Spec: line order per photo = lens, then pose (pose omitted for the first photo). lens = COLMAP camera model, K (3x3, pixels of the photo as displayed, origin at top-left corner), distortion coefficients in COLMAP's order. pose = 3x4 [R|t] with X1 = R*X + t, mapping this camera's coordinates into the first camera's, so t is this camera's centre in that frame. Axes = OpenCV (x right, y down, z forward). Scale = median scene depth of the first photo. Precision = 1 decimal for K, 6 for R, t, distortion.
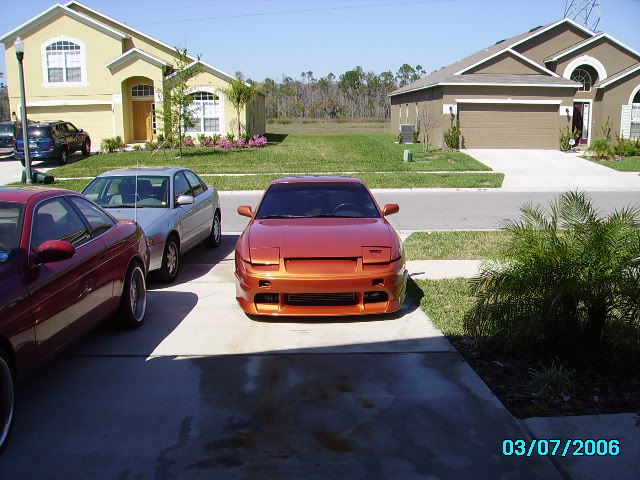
lens RADIAL K [[630.9, 0, 320.2], [0, 630.9, 255.2], [0, 0, 1]] dist [-0.162638, 0.130897]
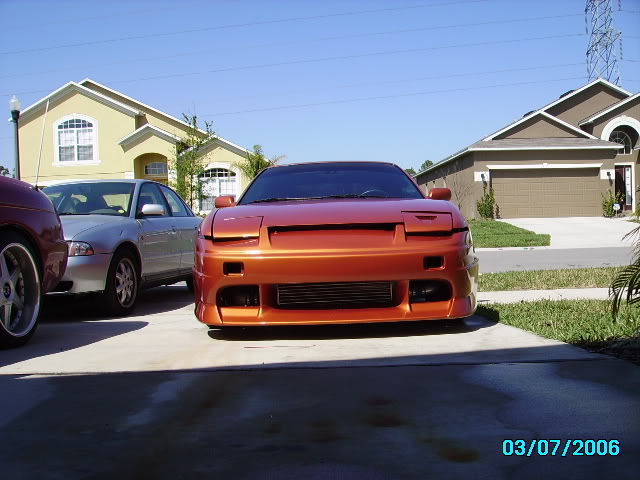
lens RADIAL K [[630.9, 0, 320.2], [0, 630.9, 255.2], [0, 0, 1]] dist [-0.162638, 0.130897]
pose [[0.998919, -0.022323, -0.040775, 0.002681], [0.015589, 0.987226, -0.158561, 0.025027], [0.043793, 0.157754, 0.986507, 0.088718]]
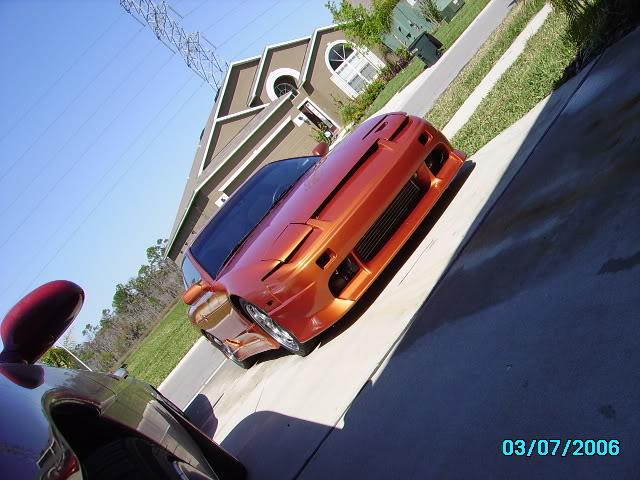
lens RADIAL K [[630.9, 0, 320.2], [0, 630.9, 255.2], [0, 0, 1]] dist [-0.162638, 0.130897]
pose [[0.614928, -0.726953, 0.305620, -0.056139], [0.778224, 0.622035, -0.086255, 0.018609], [-0.127404, 0.290882, 0.948239, 0.081932]]
